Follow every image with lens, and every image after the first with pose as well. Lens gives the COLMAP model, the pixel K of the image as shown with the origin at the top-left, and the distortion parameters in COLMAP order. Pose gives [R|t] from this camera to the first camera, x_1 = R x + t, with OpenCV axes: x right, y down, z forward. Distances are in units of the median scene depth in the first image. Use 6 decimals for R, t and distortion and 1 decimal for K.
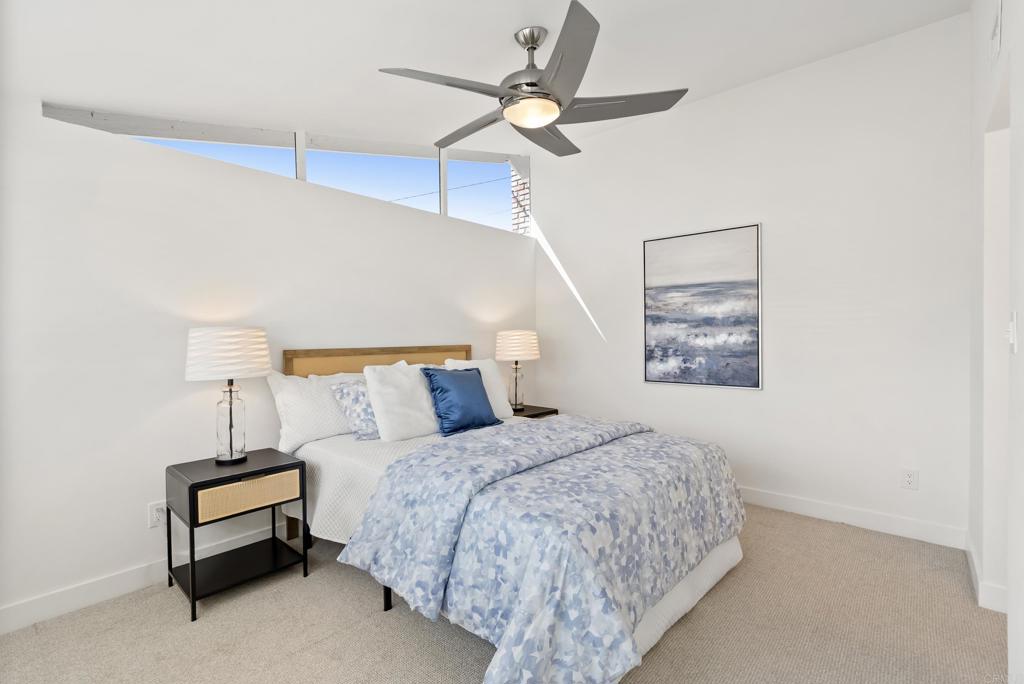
lens RADIAL K [[465.7, 0, 518.6], [0, 465.7, 338.6], [0, 0, 1]] dist [-0.004511, 0.000122]
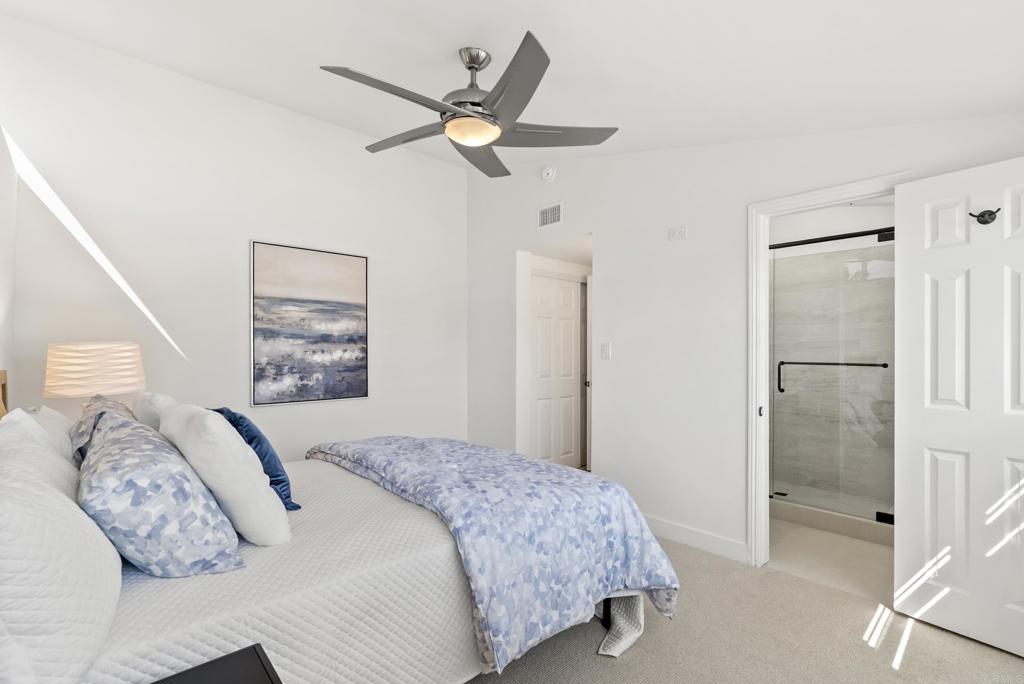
lens RADIAL K [[465.7, 0, 512.0], [0, 465.7, 346.5], [0, 0, 1]] dist [-0.004511, 0.000122]
pose [[0.108859, 0.013754, 0.993962, -0.568322], [0.005729, 0.999879, -0.014464, -0.001233], [-0.994041, 0.007269, 0.108767, 0.472523]]
